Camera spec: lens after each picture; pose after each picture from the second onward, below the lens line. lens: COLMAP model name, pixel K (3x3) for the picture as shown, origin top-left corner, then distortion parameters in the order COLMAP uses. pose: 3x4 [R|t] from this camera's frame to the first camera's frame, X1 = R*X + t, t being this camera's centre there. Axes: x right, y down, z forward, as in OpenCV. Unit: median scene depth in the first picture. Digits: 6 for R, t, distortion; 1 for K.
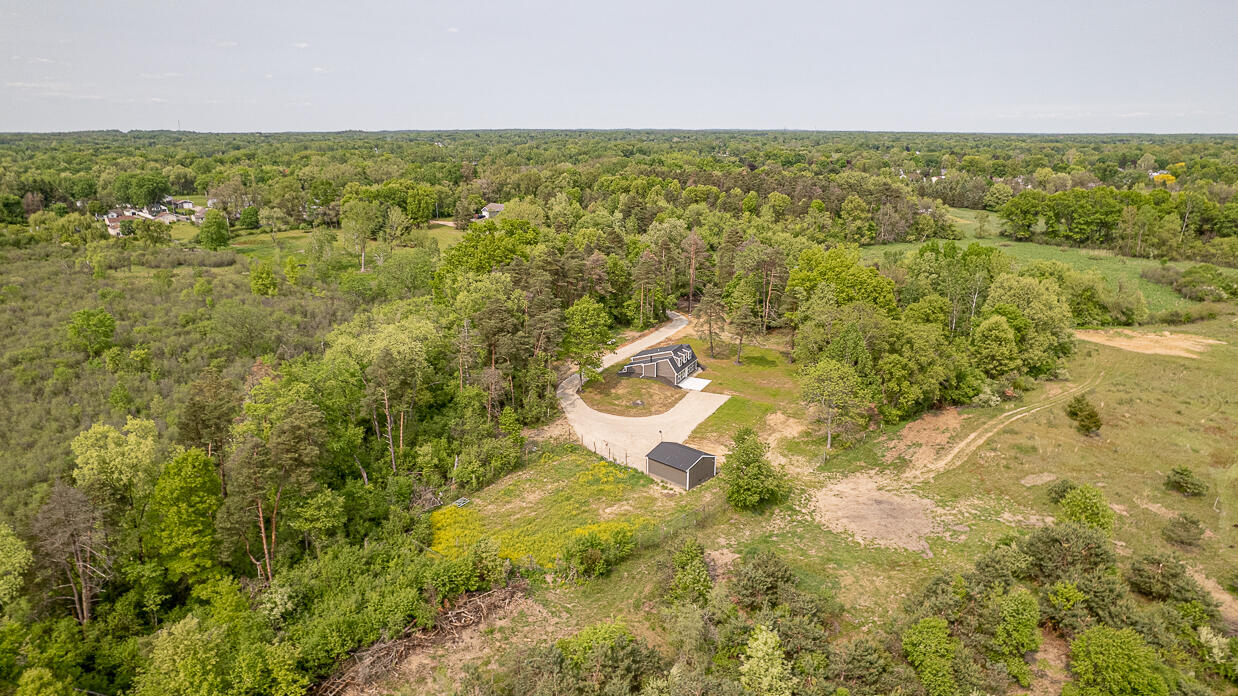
lens RADIAL K [[801.3, 0, 619.0], [0, 801.3, 348.0], [0, 0, 1]] dist [-0.049253, -0.001204]
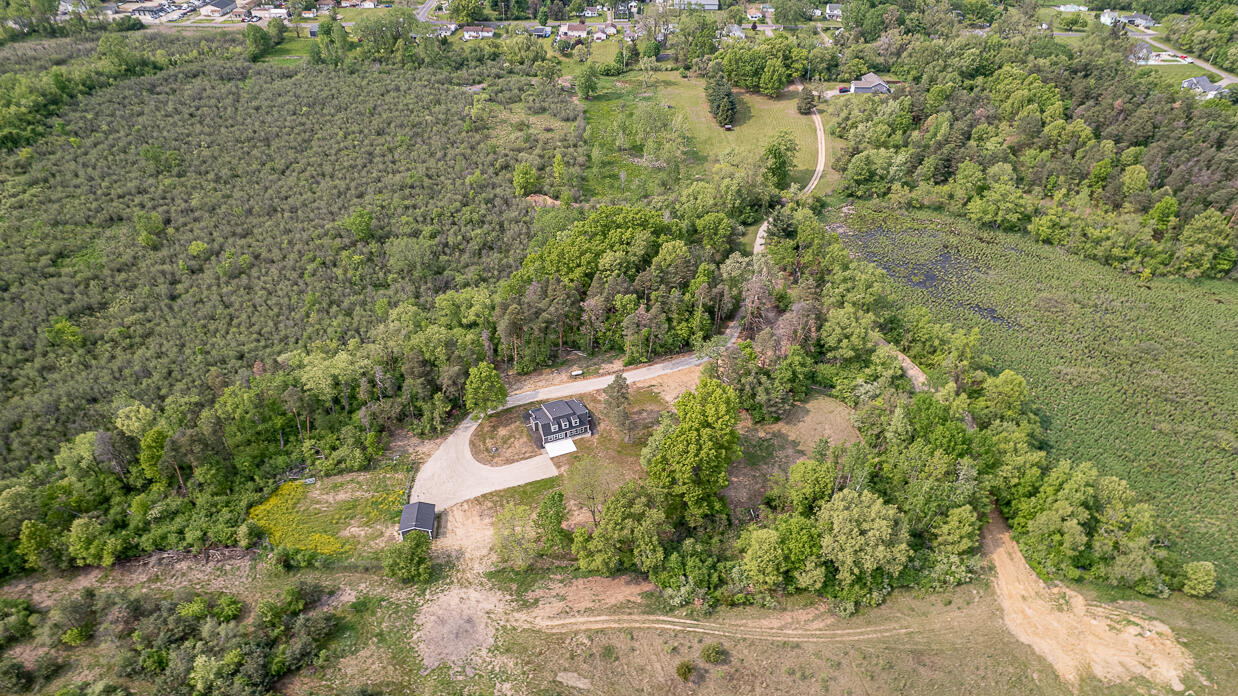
lens RADIAL K [[790.0, 0, 625.5], [0, 790.0, 350.3], [0, 0, 1]] dist [-0.078253, 0.073032]
pose [[0.733372, 0.407679, -0.544026, 0.903677], [-0.188884, 0.890924, 0.413010, -0.723326], [0.653061, -0.200132, 0.730382, 0.197993]]
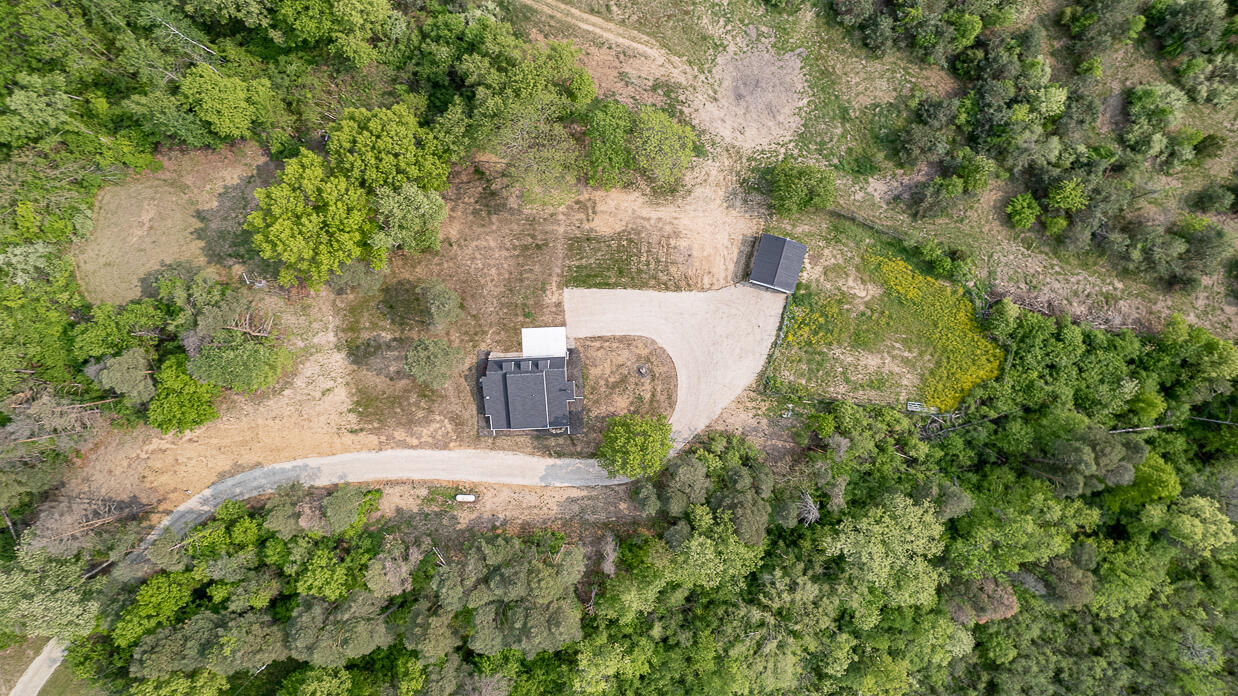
lens RADIAL K [[810.5, 0, 622.1], [0, 810.5, 346.6], [0, 0, 1]] dist [-0.077133, 0.071403]
pose [[-0.447699, -0.894176, -0.003888, 0.065317], [0.242931, -0.125814, 0.961850, -0.838459], [-0.860552, 0.429674, 0.273550, 0.799899]]
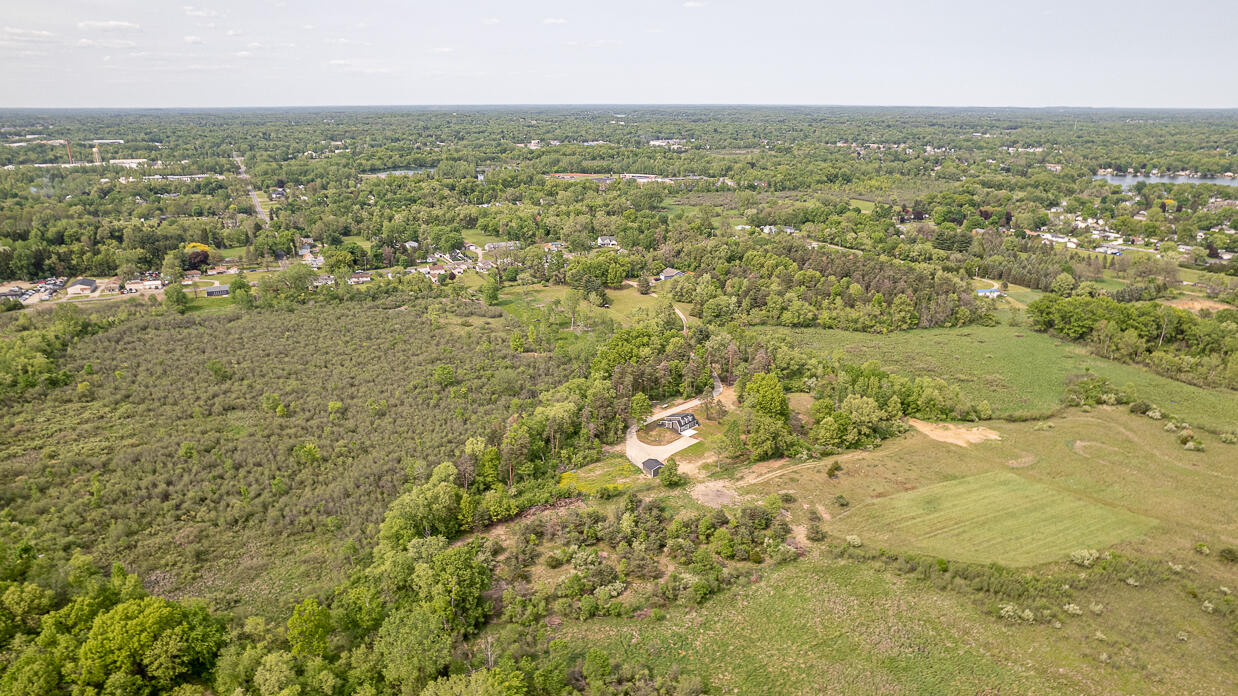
lens RADIAL K [[810.5, 0, 622.1], [0, 810.5, 346.6], [0, 0, 1]] dist [-0.077133, 0.071403]
pose [[0.956109, 0.086996, -0.279797, 0.605051], [-0.078179, 0.996031, 0.042542, -0.318407], [0.282388, -0.018801, 0.959116, -1.415350]]
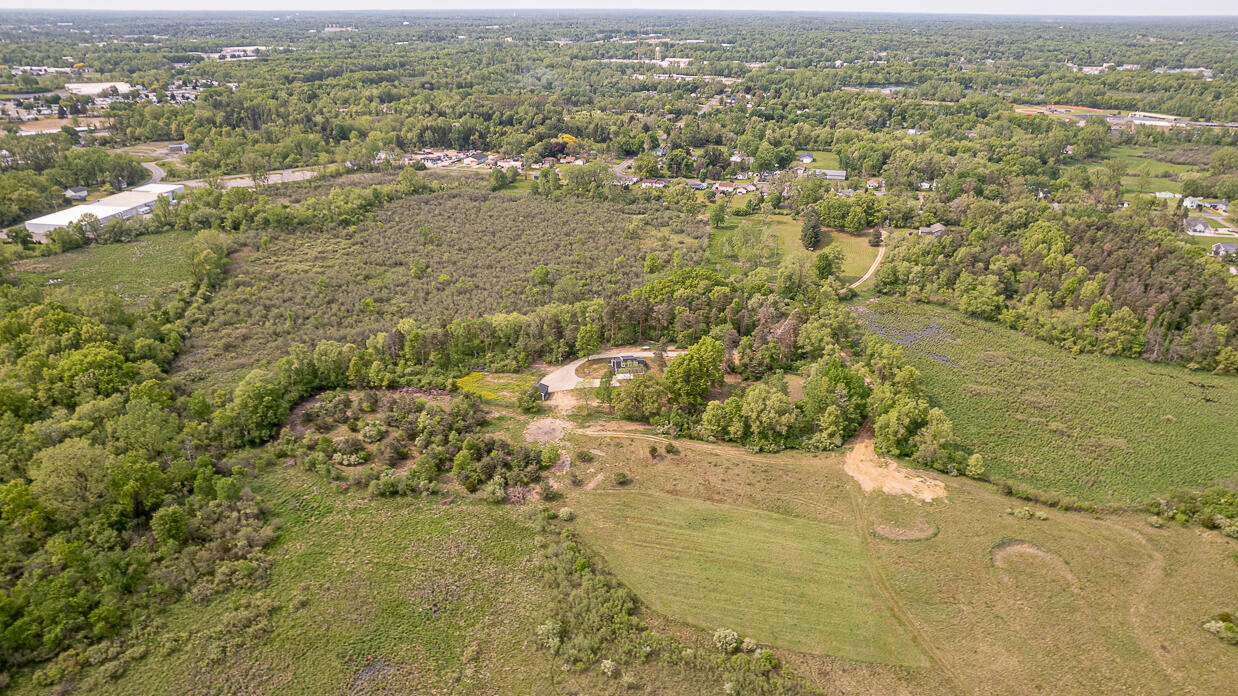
lens RADIAL K [[810.5, 0, 622.1], [0, 810.5, 346.6], [0, 0, 1]] dist [-0.077133, 0.071403]
pose [[0.529198, 0.335932, -0.779166, 2.061148], [-0.228324, 0.940796, 0.250543, -0.674826], [0.817201, 0.045315, 0.574568, -0.343633]]
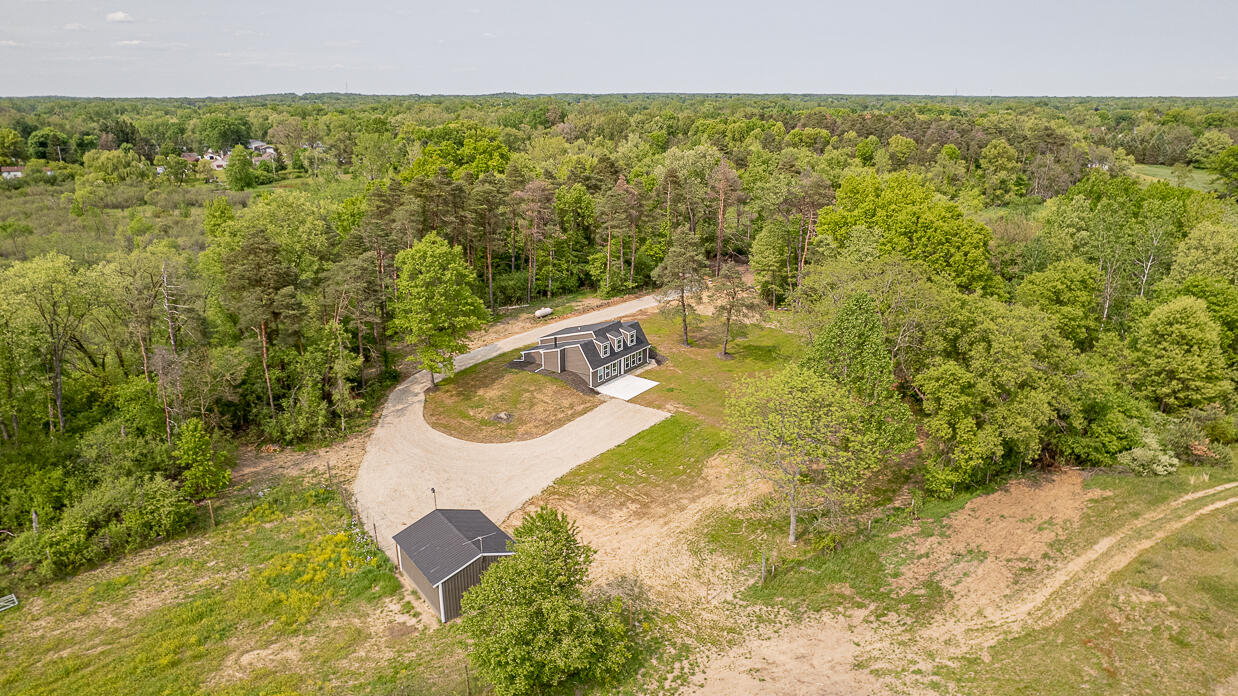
lens RADIAL K [[810.5, 0, 622.1], [0, 810.5, 346.6], [0, 0, 1]] dist [-0.077133, 0.071403]
pose [[0.982718, 0.054326, -0.176958, 0.223882], [-0.047910, 0.998037, 0.040333, -0.011732], [0.178802, -0.031158, 0.983392, 0.452369]]
